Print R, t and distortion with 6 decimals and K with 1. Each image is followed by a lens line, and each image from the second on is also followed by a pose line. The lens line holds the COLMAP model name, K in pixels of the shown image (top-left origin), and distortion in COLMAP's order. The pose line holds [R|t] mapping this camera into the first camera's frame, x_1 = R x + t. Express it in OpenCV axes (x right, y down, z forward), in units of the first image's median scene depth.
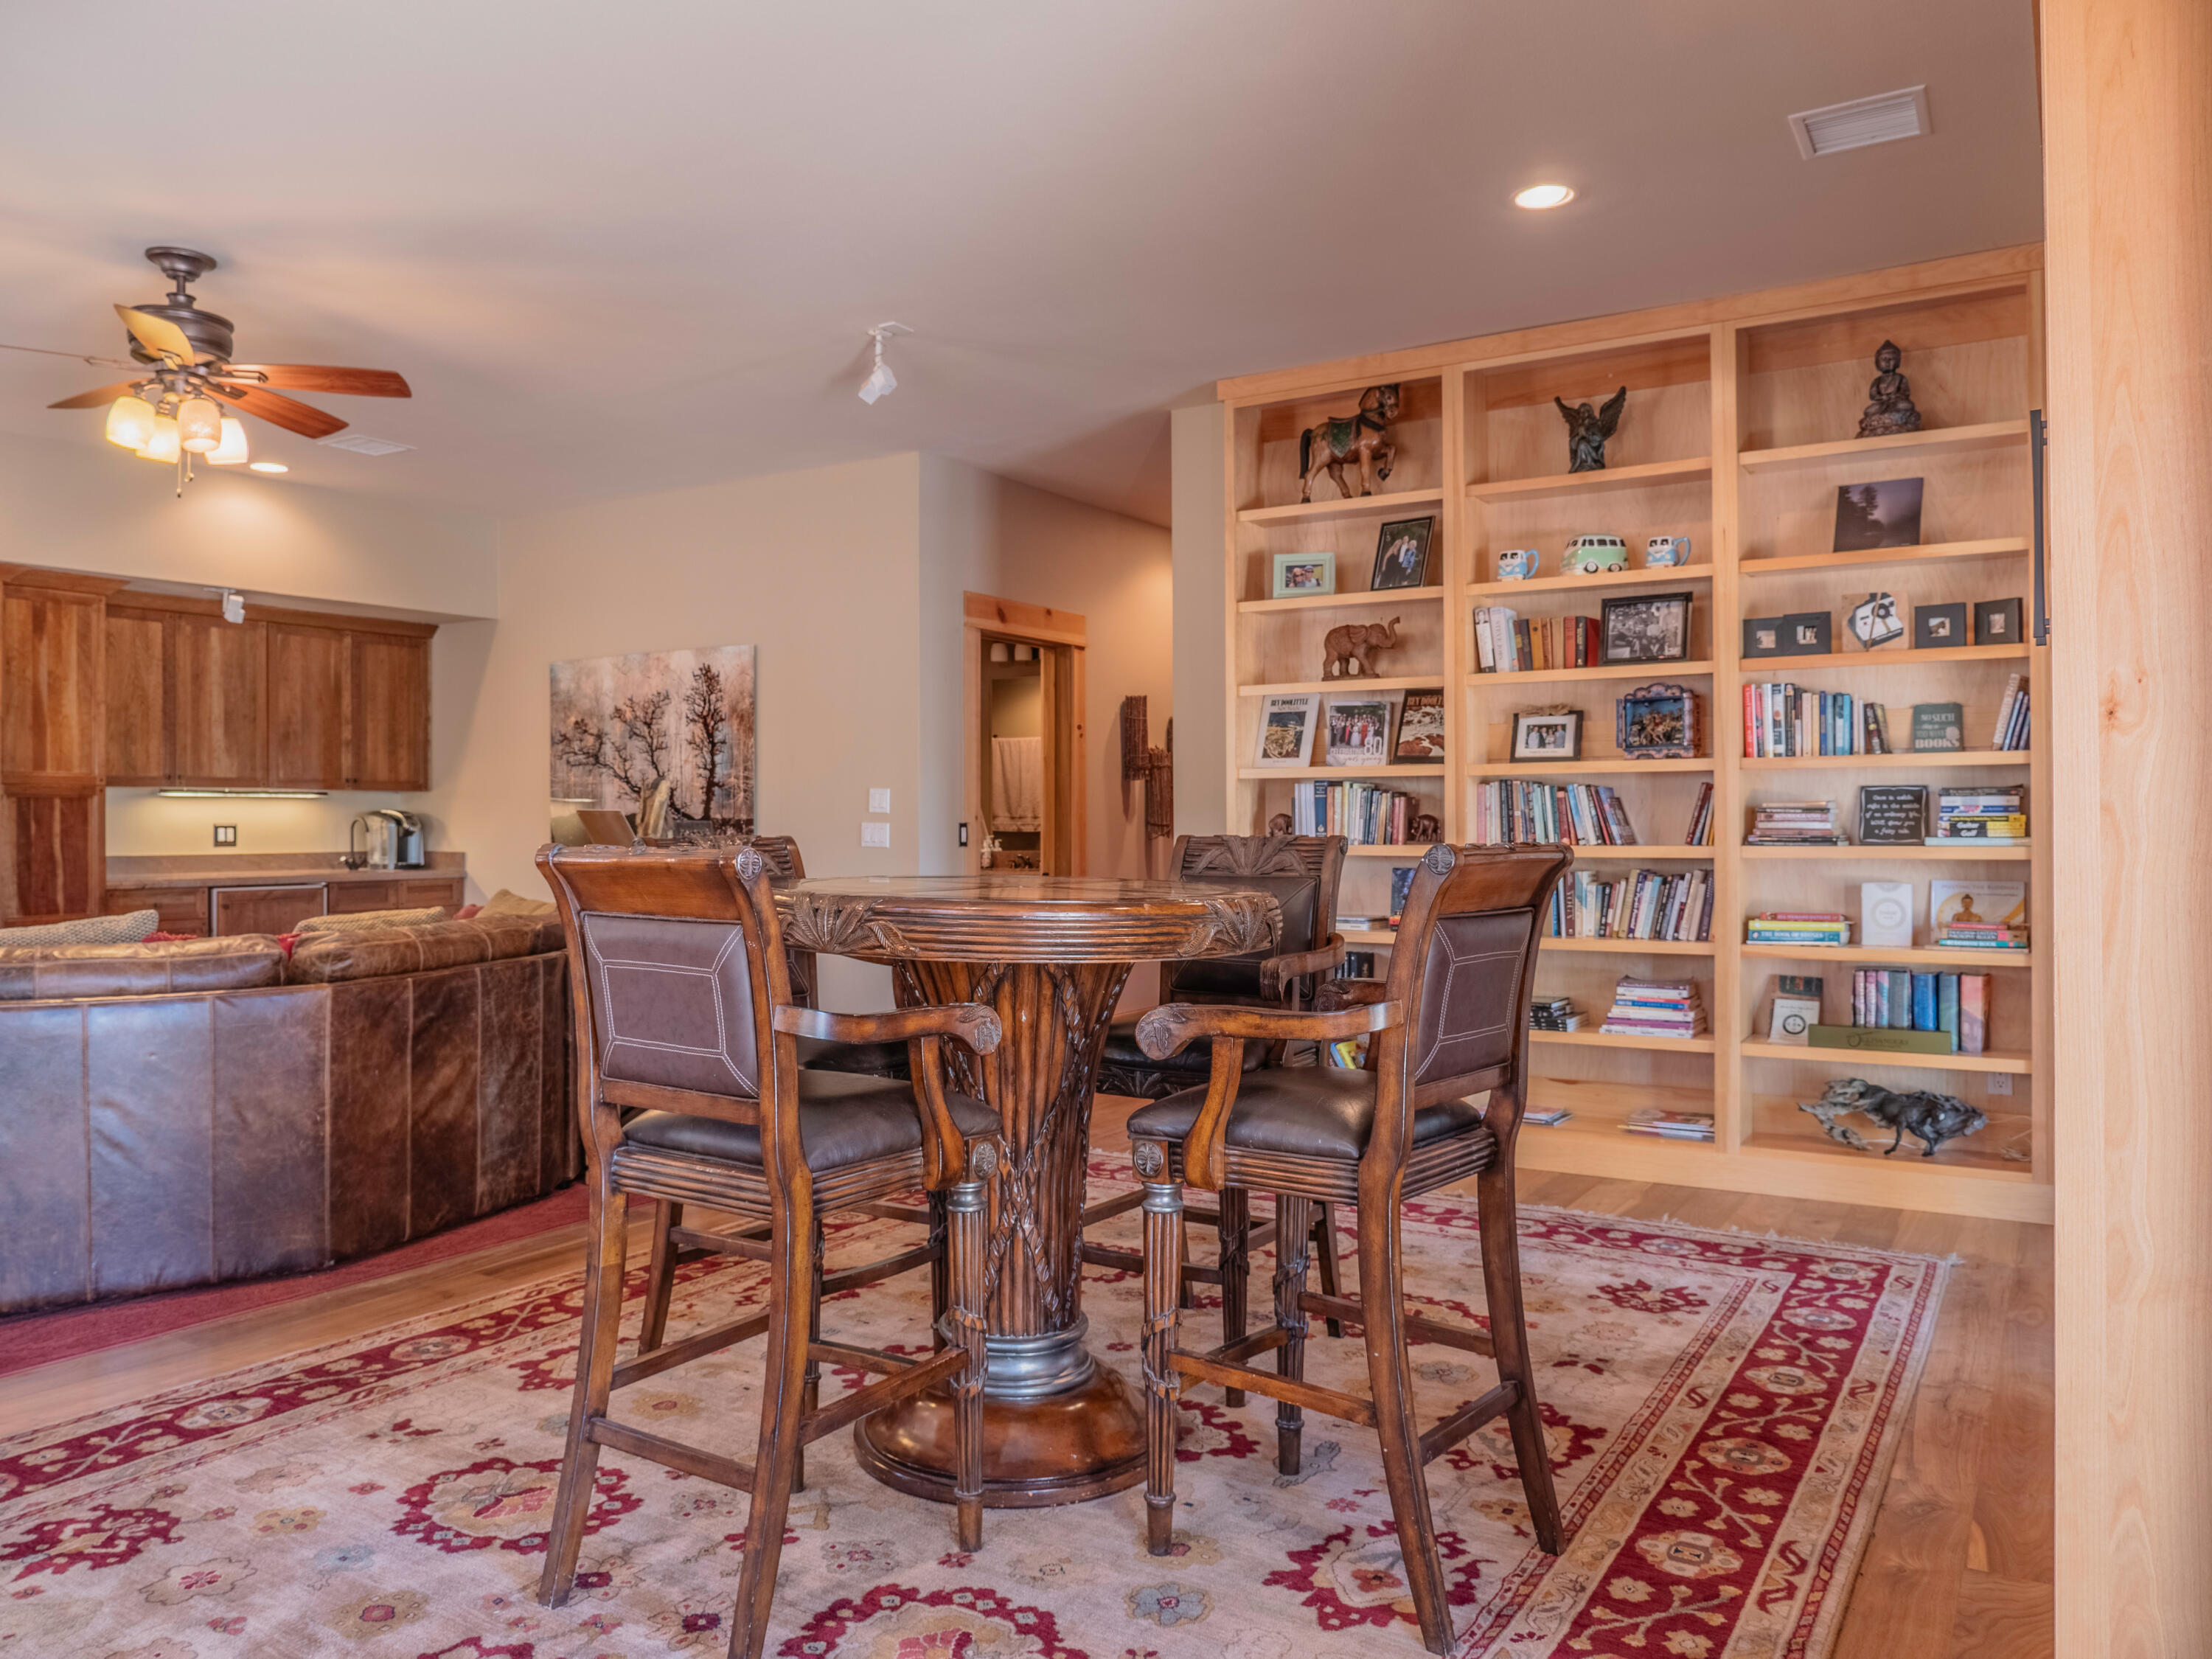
lens RADIAL K [[1594.9, 0, 1106.0], [0, 1594.9, 829.5], [0, 0, 1]] dist [-0.027139, 0.005949]
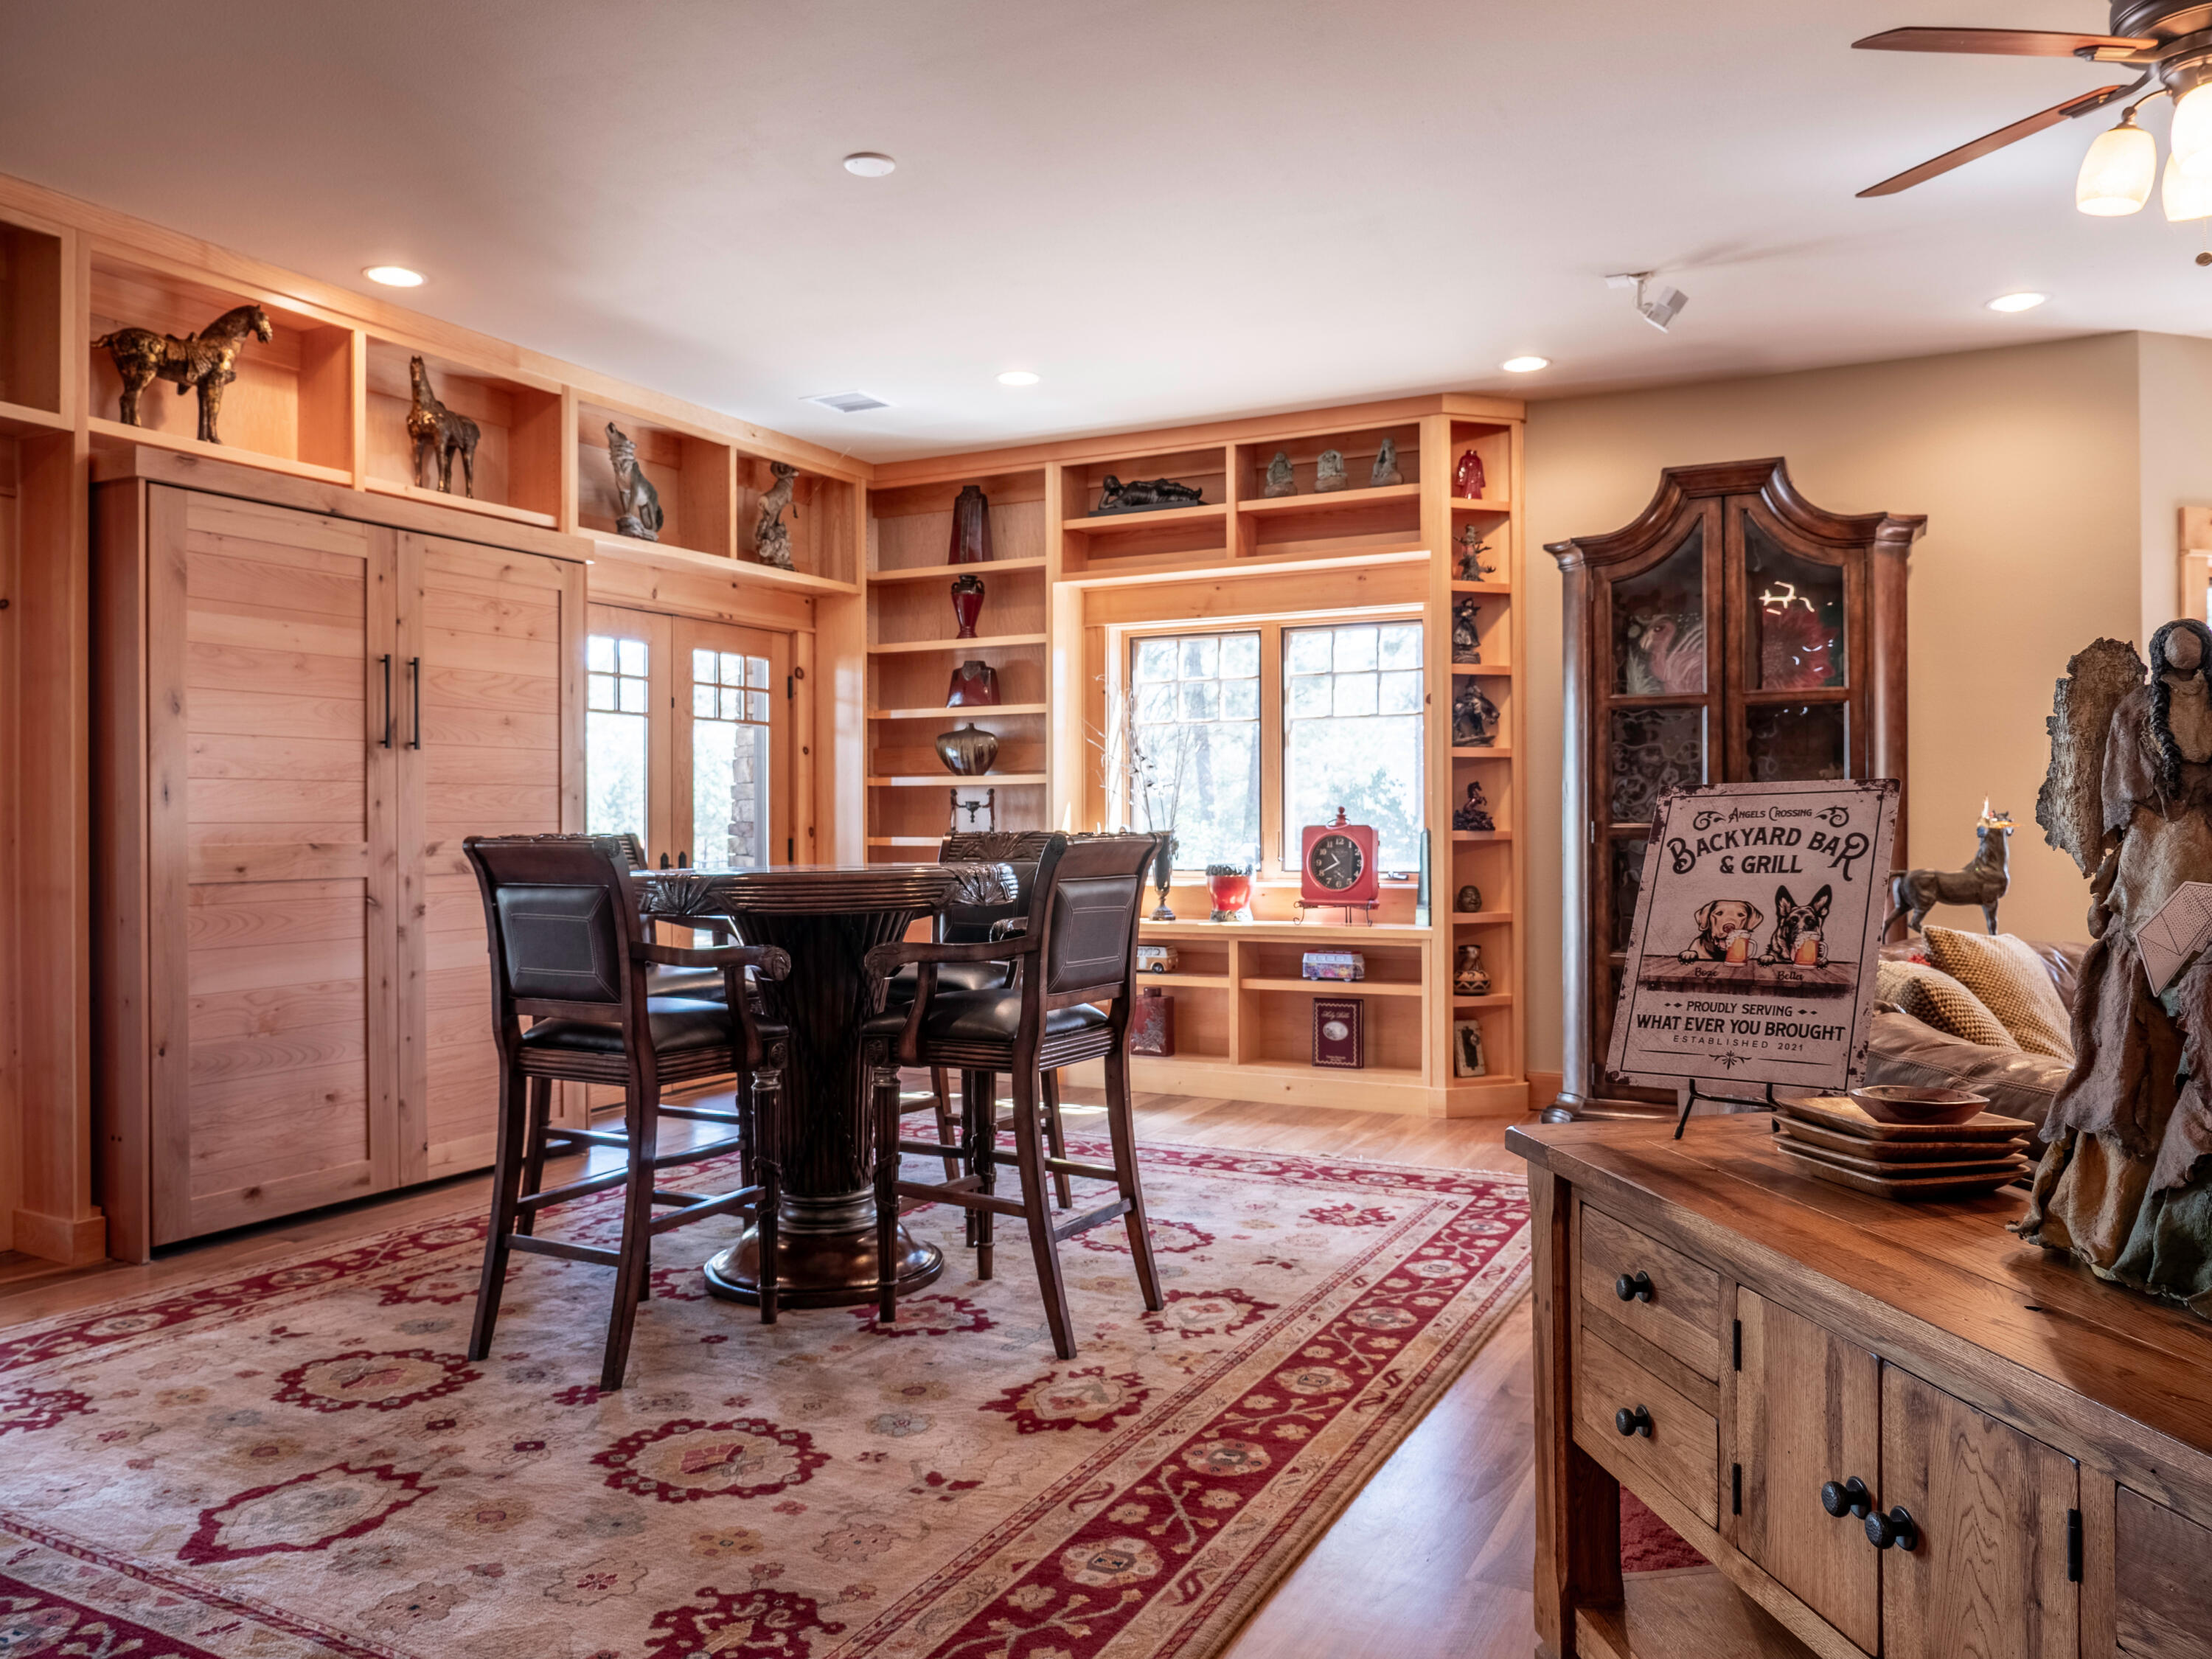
lens RADIAL K [[1594.9, 0, 1106.0], [0, 1594.9, 829.5], [0, 0, 1]] dist [-0.027139, 0.005949]
pose [[-0.995814, 0.008610, -0.090994, -0.137887], [0.007823, 0.999929, 0.009011, -0.003771], [0.091065, 0.008262, -0.995811, 1.885546]]
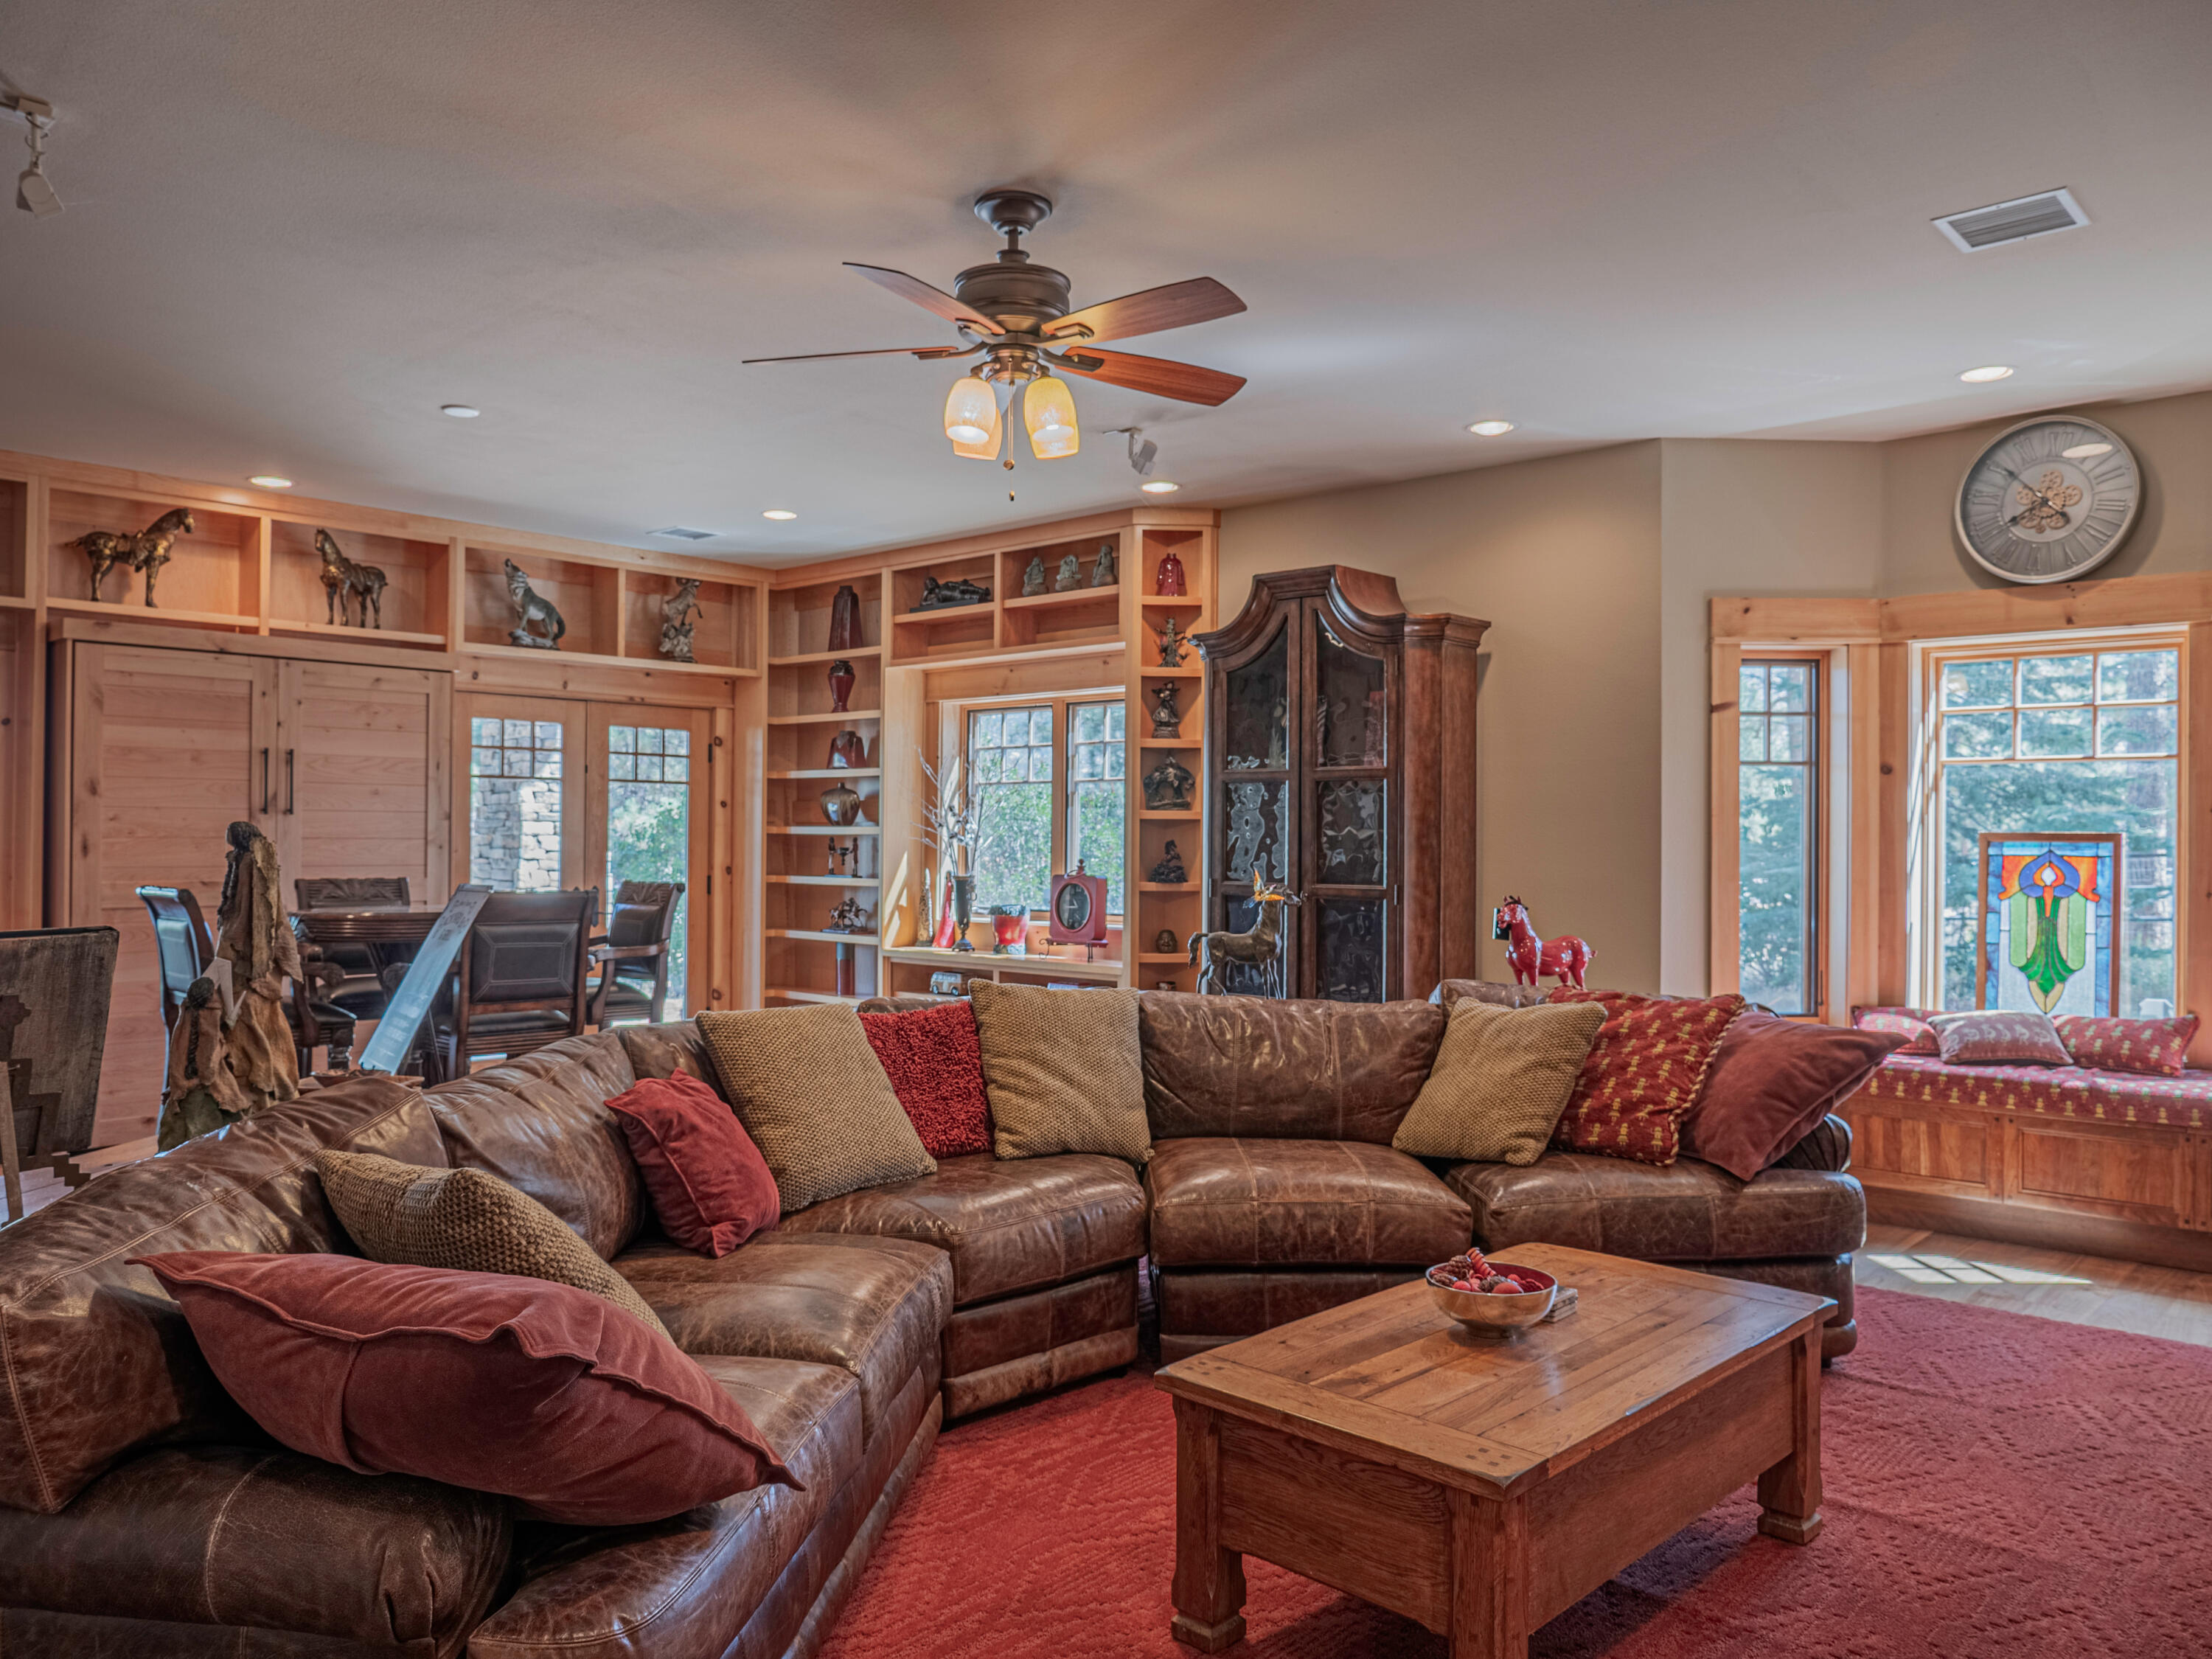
lens RADIAL K [[1594.9, 0, 1106.0], [0, 1594.9, 829.5], [0, 0, 1]] dist [-0.027139, 0.005949]
pose [[-0.984986, -0.003471, 0.172601, -0.936660], [-0.003833, 0.999991, -0.001764, -0.045337], [-0.172593, -0.002399, -0.984990, 2.174532]]
